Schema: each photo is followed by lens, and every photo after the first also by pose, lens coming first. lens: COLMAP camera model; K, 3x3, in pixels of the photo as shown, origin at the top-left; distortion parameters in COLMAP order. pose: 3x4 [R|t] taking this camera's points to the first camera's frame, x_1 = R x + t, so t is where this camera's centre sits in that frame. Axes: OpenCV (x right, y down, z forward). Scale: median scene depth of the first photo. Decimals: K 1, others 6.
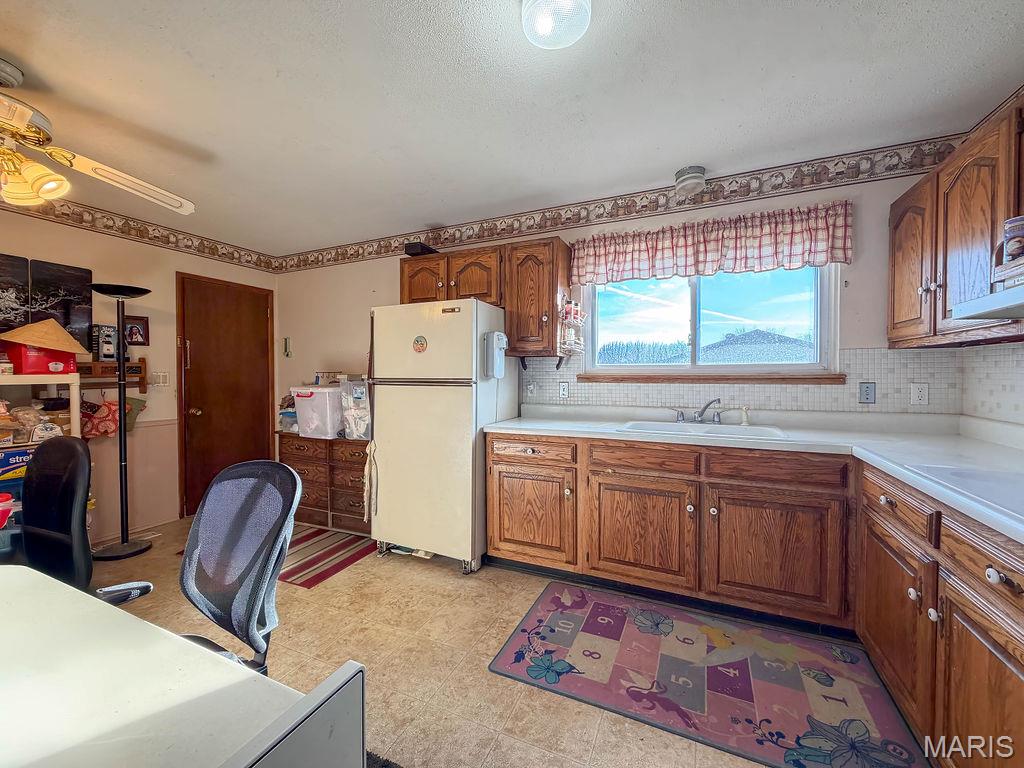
lens RADIAL K [[407.1, 0, 511.1], [0, 407.1, 382.9], [0, 0, 1]] dist [-0.001732, -0.000067]
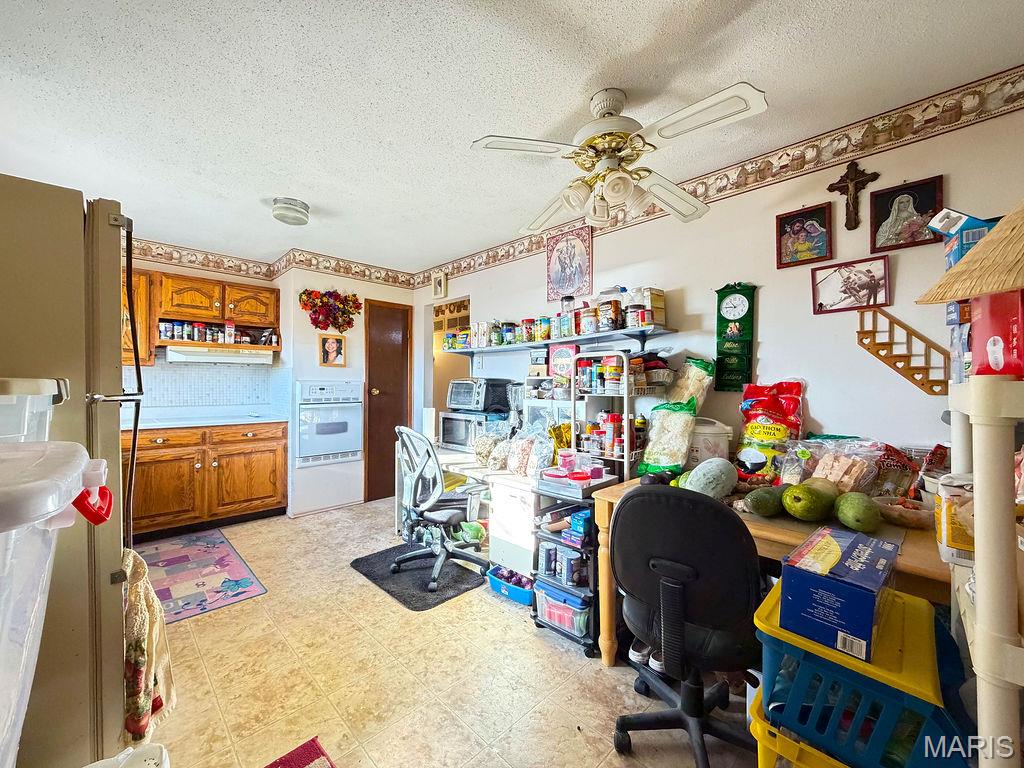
lens RADIAL K [[411.4, 0, 509.6], [0, 411.4, 382.5], [0, 0, 1]] dist [0.001591, 0.000218]
pose [[-0.934802, -0.001628, 0.355166, -1.166506], [0.004381, 0.999861, 0.016114, -0.032707], [-0.355142, 0.016620, -0.934664, 1.756737]]
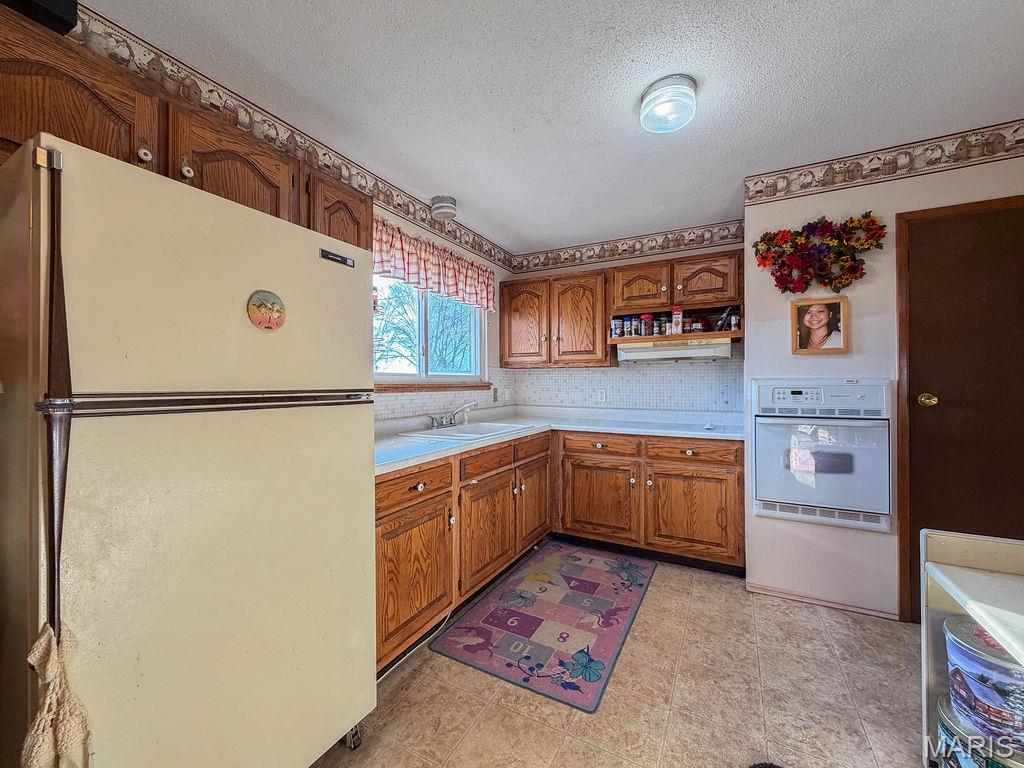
lens RADIAL K [[411.4, 0, 509.6], [0, 411.4, 382.5], [0, 0, 1]] dist [0.001591, 0.000218]
pose [[0.066226, 0.004045, 0.997796, -0.843293], [0.023391, 0.999711, -0.005605, -0.015598], [-0.997530, 0.023710, 0.066112, 0.963663]]
